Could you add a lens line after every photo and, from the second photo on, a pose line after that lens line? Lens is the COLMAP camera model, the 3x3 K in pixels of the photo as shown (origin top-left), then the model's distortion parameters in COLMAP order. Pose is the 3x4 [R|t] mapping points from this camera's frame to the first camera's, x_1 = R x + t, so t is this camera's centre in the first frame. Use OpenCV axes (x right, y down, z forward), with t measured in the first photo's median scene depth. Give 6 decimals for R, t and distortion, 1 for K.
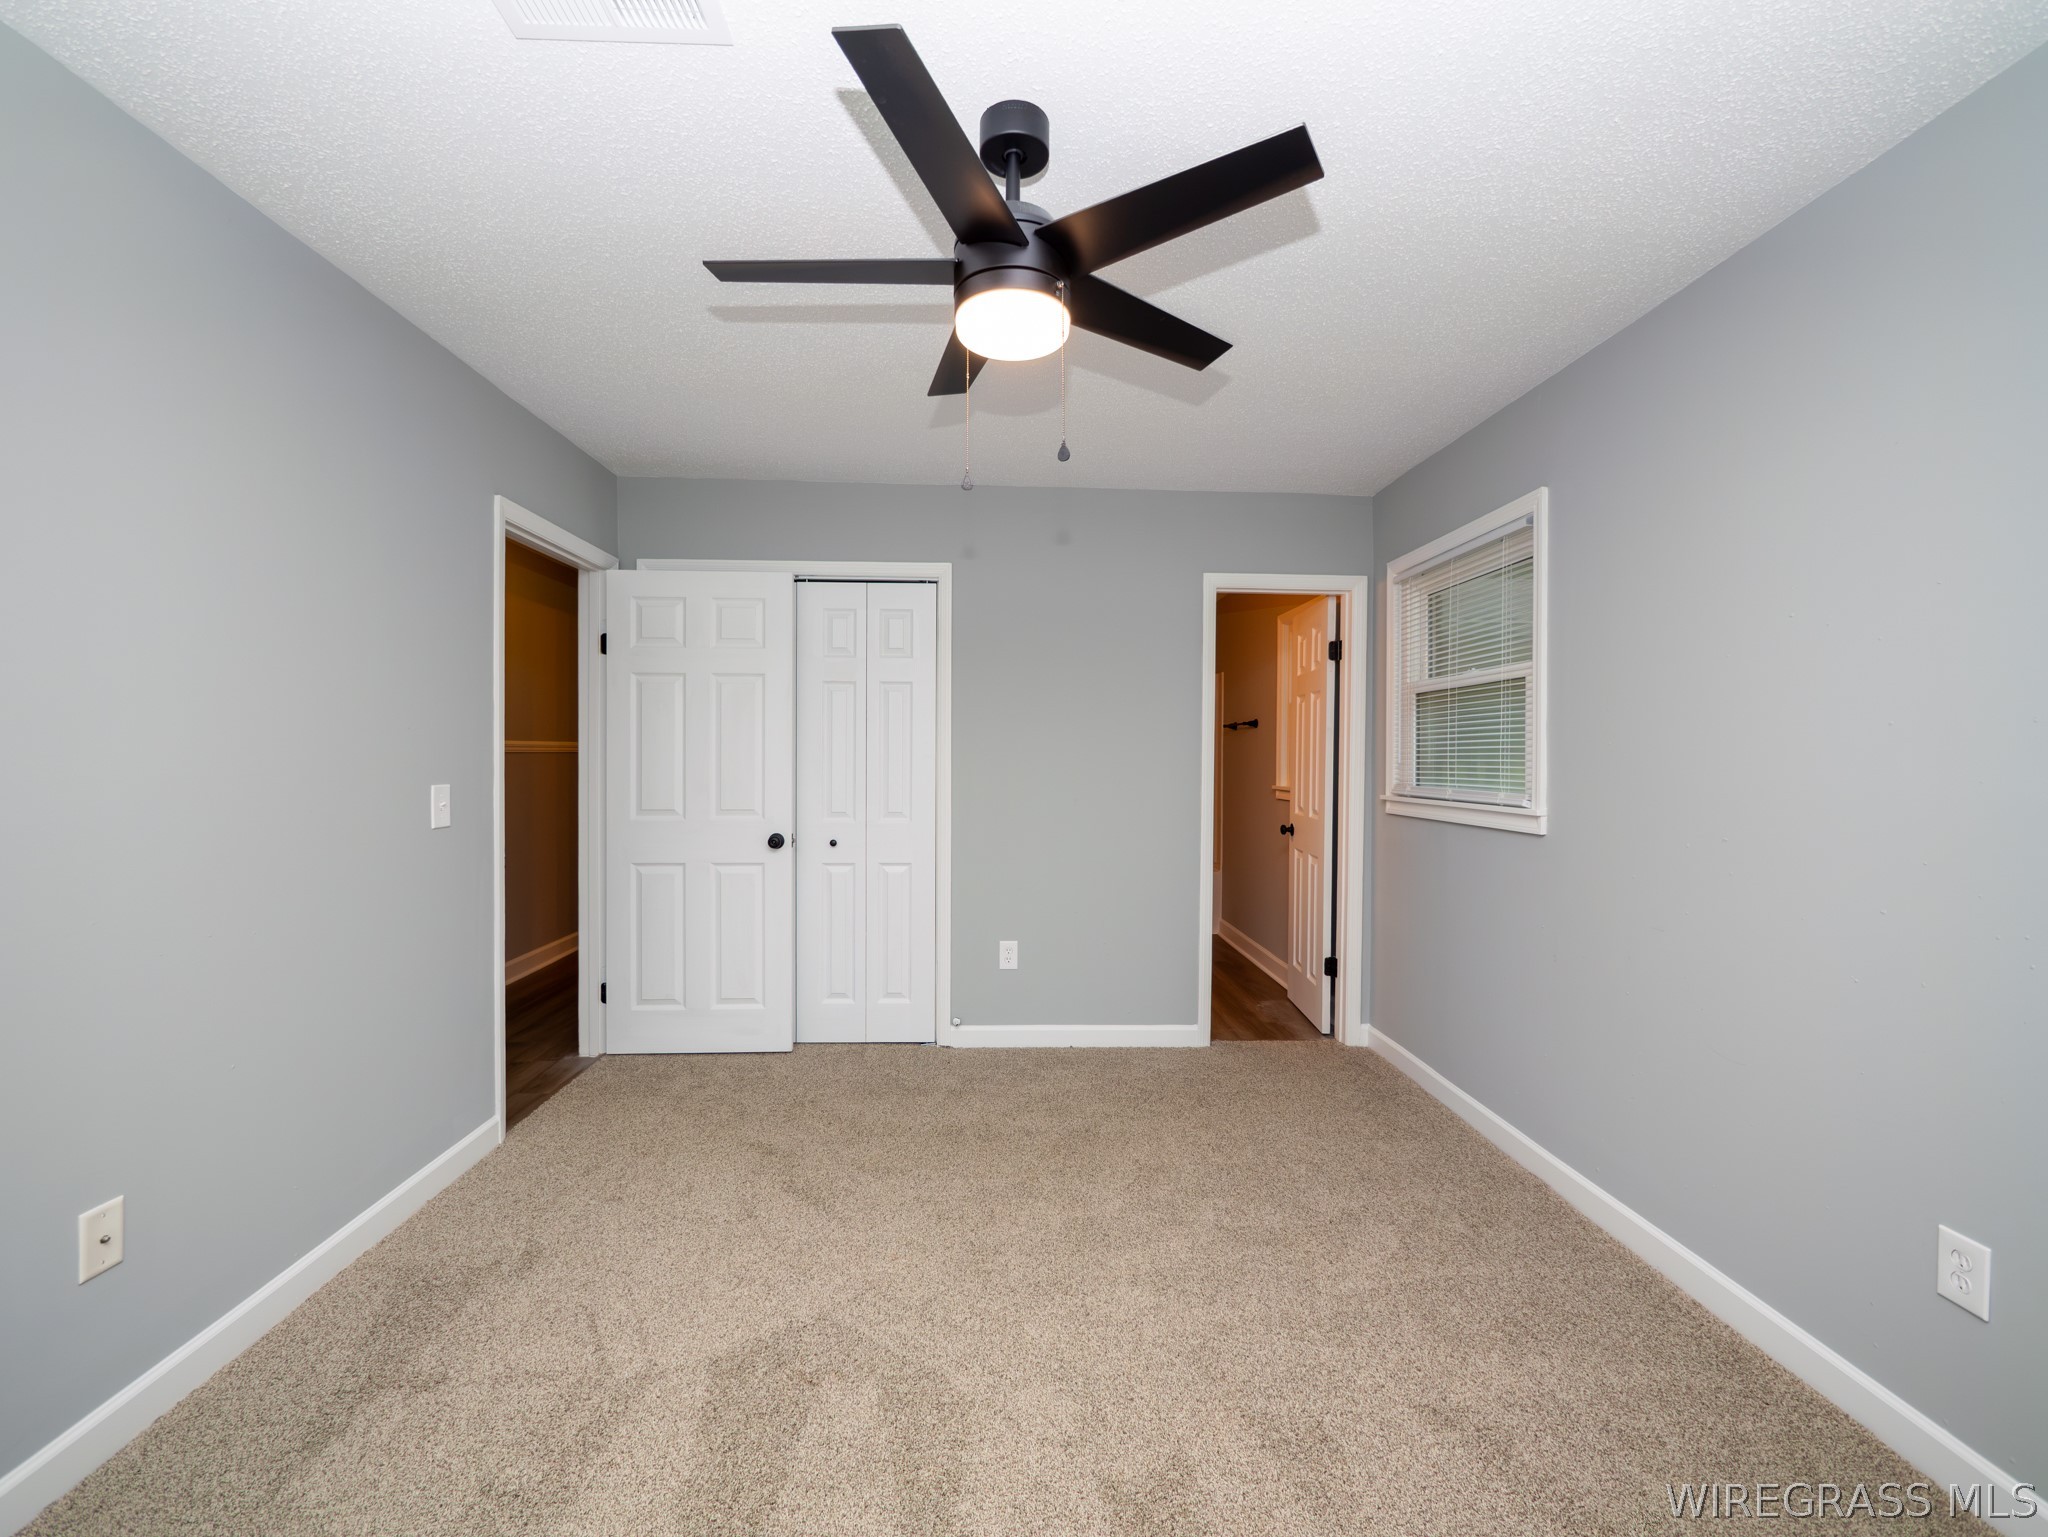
lens RADIAL K [[856.2, 0, 1023.4], [0, 856.2, 765.6], [0, 0, 1]] dist [-0.006400, 0.001201]
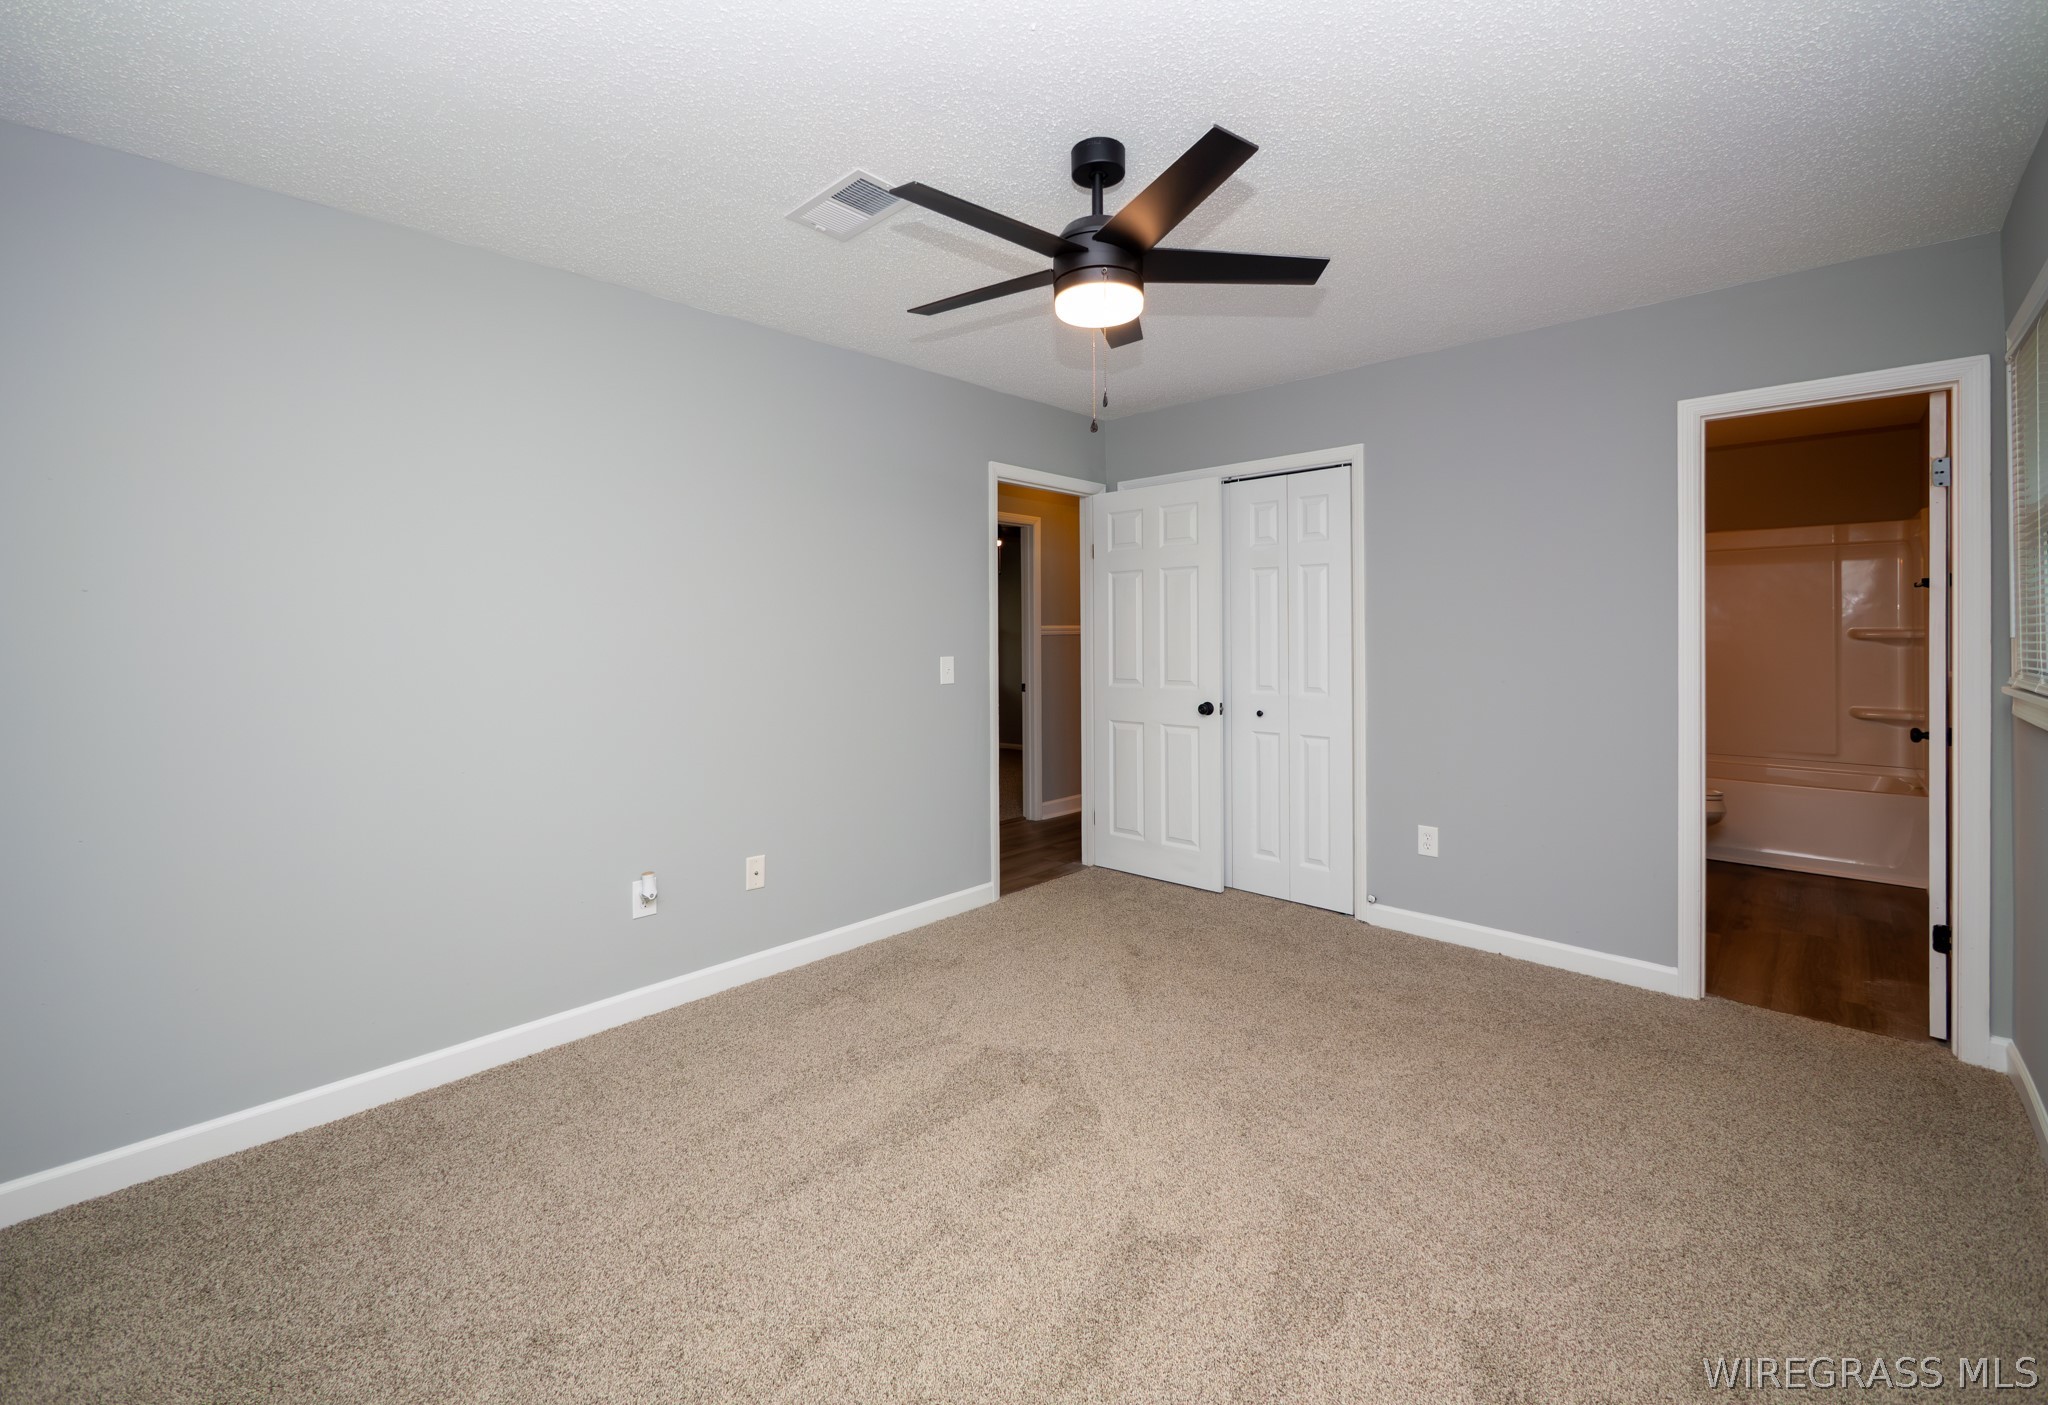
lens RADIAL K [[863.8, 0, 1024.7], [0, 863.8, 639.4], [0, 0, 1]] dist [0.000801, 0.000438]
pose [[0.695321, -0.005971, -0.718674, 0.380842], [0.001884, 0.999977, -0.006485, 0.000989], [0.718697, 0.003155, 0.695317, 0.003021]]
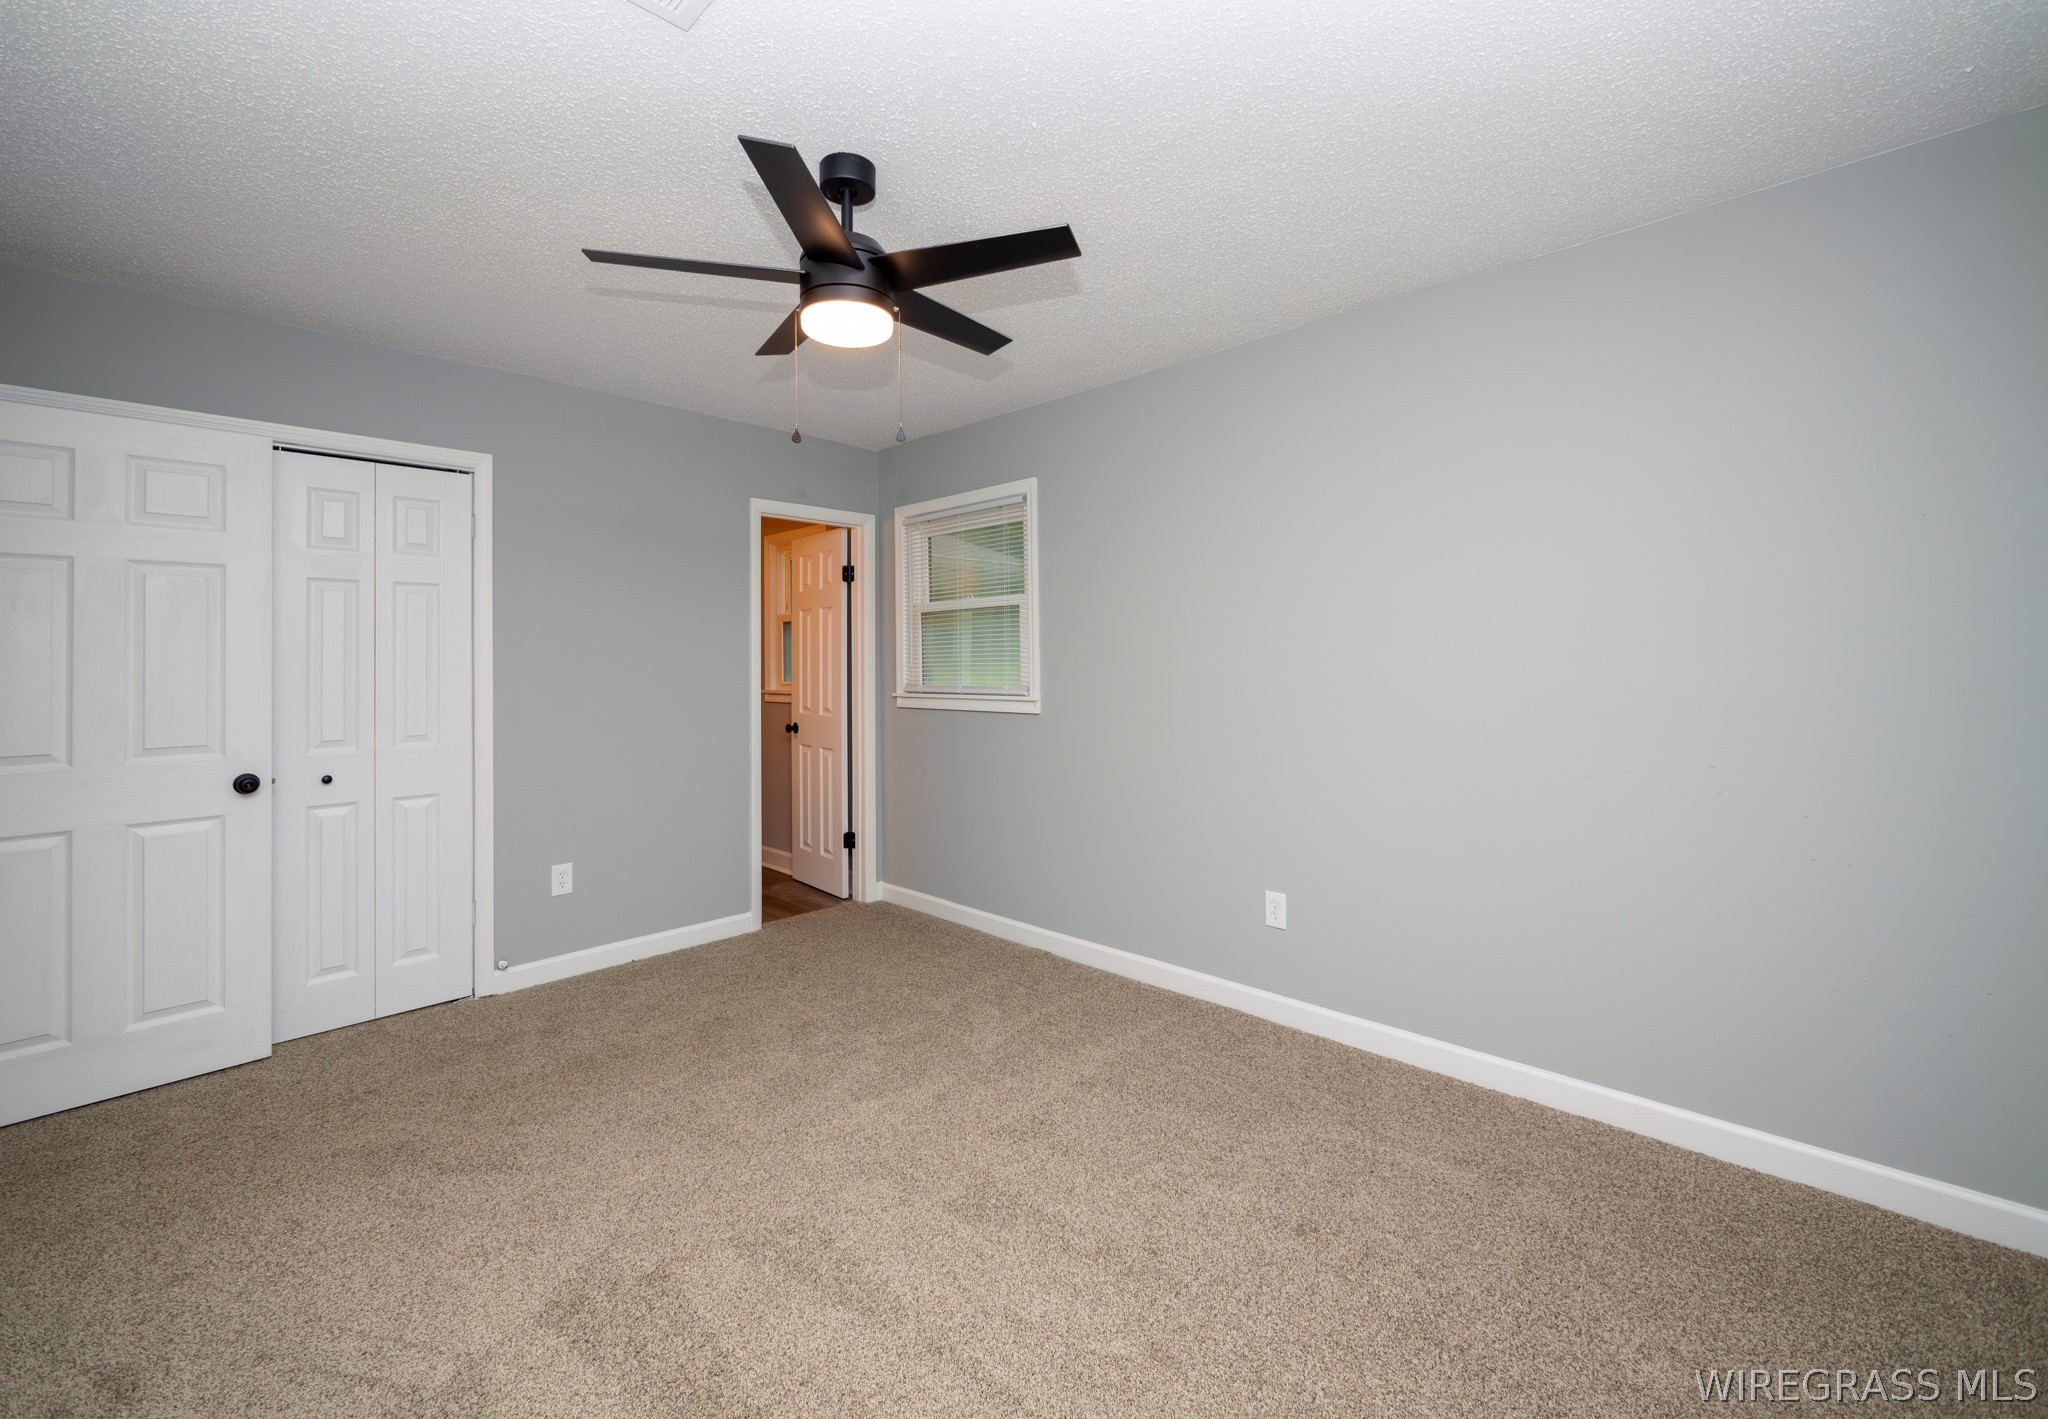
lens RADIAL K [[857.1, 0, 1023.5], [0, 857.1, 648.8], [0, 0, 1]] dist [-0.003399, 0.000046]
pose [[0.721438, -0.004254, 0.692466, -0.313917], [0.021882, 0.999622, -0.016657, -0.004591], [-0.692133, 0.027170, 0.721258, -0.033537]]
